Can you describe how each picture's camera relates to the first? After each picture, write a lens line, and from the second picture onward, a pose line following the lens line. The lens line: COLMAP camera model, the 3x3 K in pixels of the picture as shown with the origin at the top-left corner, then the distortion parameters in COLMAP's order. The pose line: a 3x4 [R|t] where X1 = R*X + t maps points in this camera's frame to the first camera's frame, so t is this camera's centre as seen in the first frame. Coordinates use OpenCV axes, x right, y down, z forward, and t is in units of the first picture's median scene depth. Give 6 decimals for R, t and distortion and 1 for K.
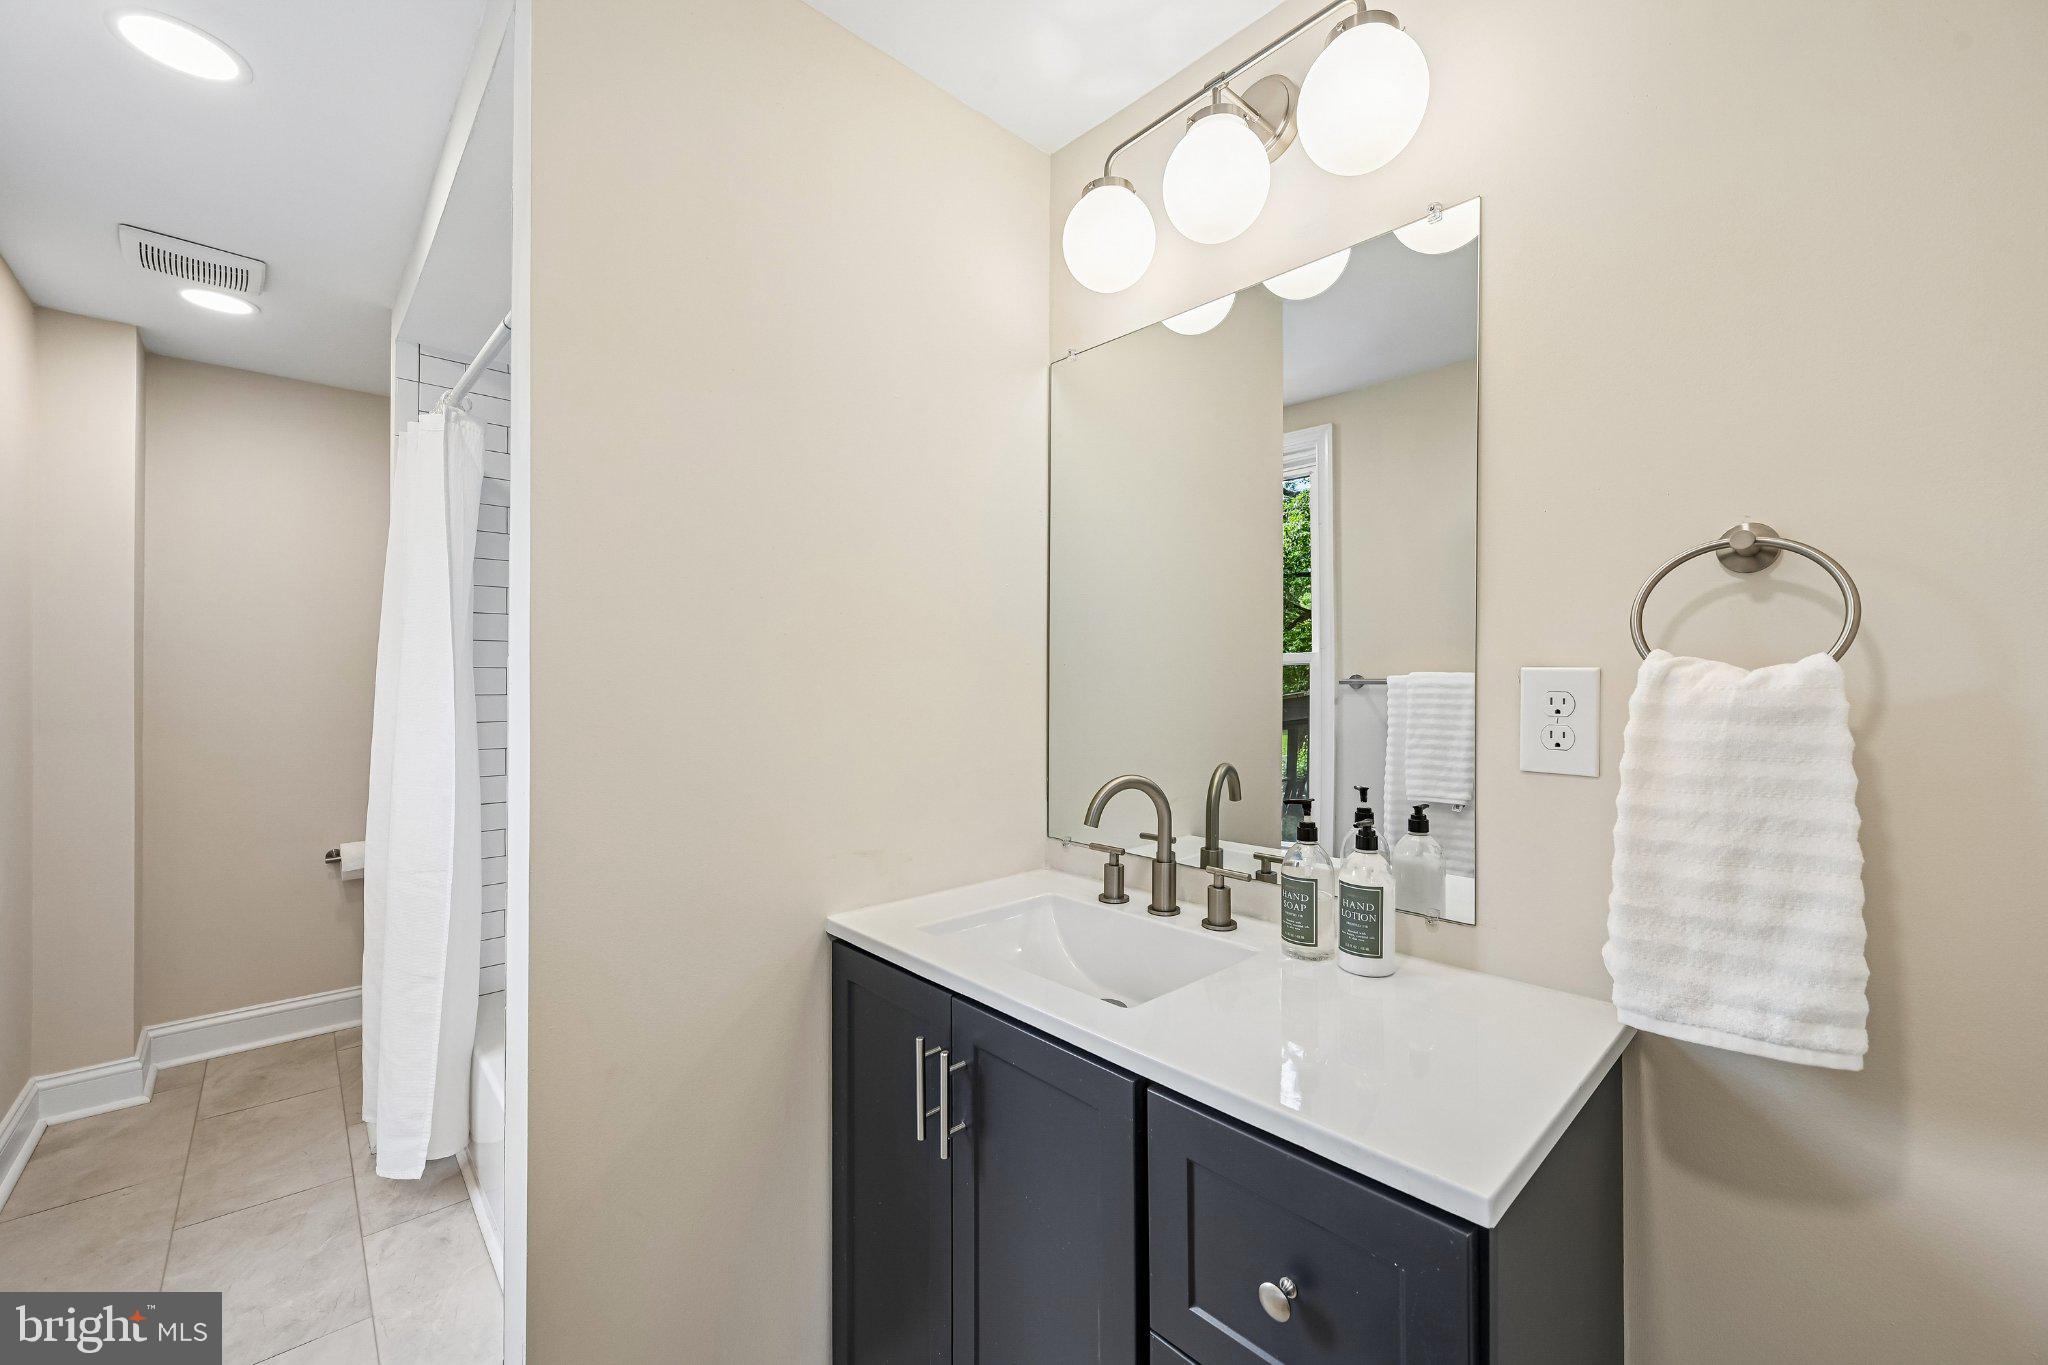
lens RADIAL K [[810.8, 0, 1028.6], [0, 810.8, 683.1], [0, 0, 1]] dist [-0.000772, 0.000093]
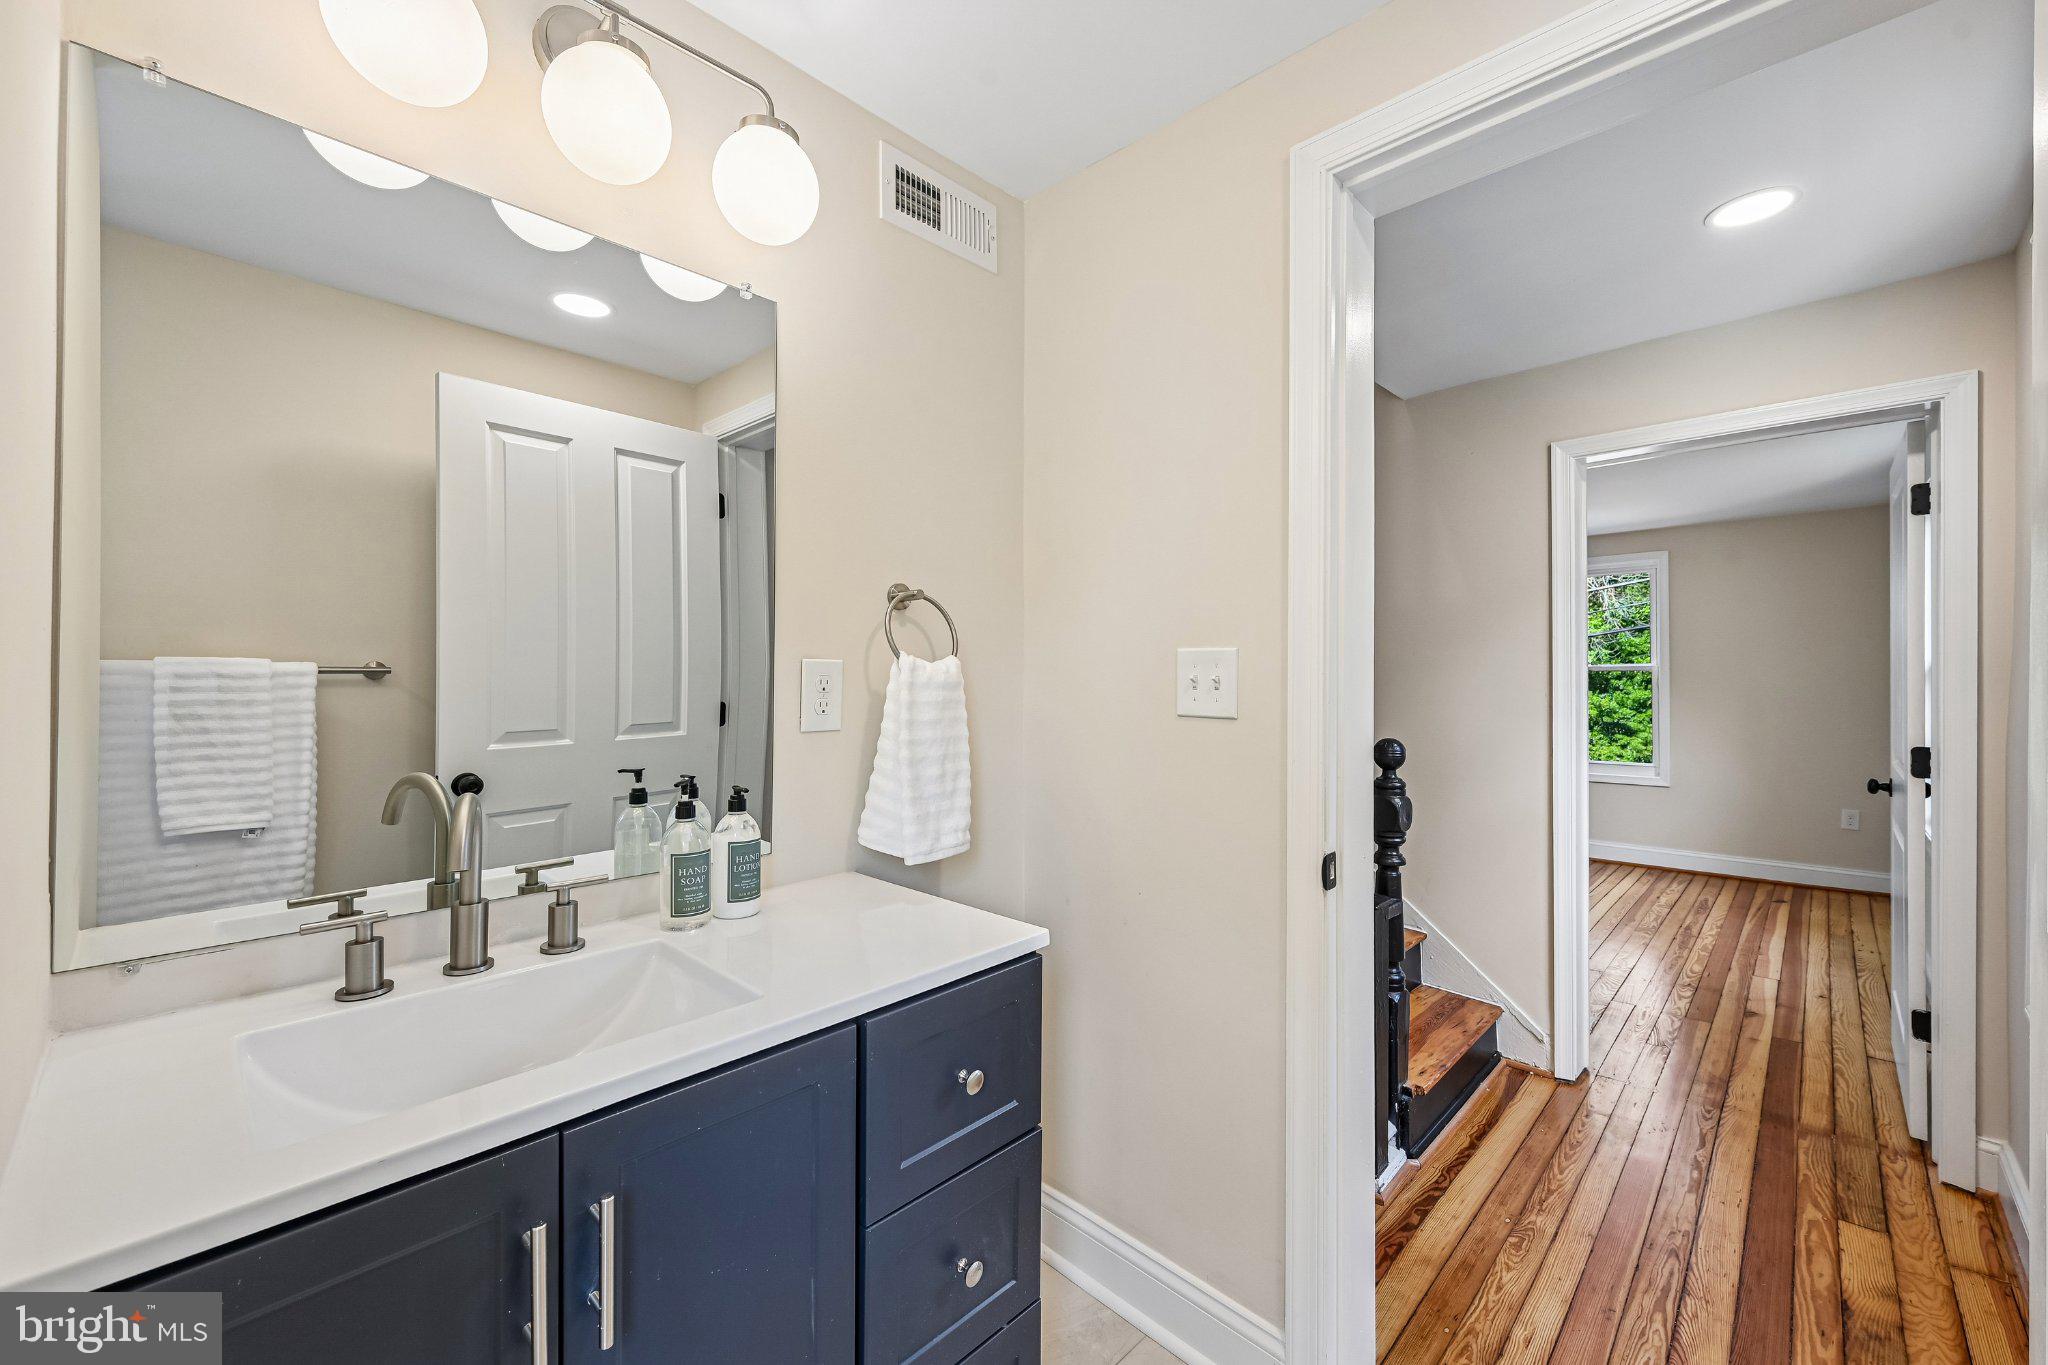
lens RADIAL K [[802.3, 0, 1038.2], [0, 802.3, 683.1], [0, 0, 1]] dist [-0.000983, -0.000069]
pose [[-0.058039, -0.011401, 0.998249, -0.980717], [0.001290, 0.999933, 0.011495, 0.008981], [-0.998313, 0.001955, -0.058020, 0.810455]]
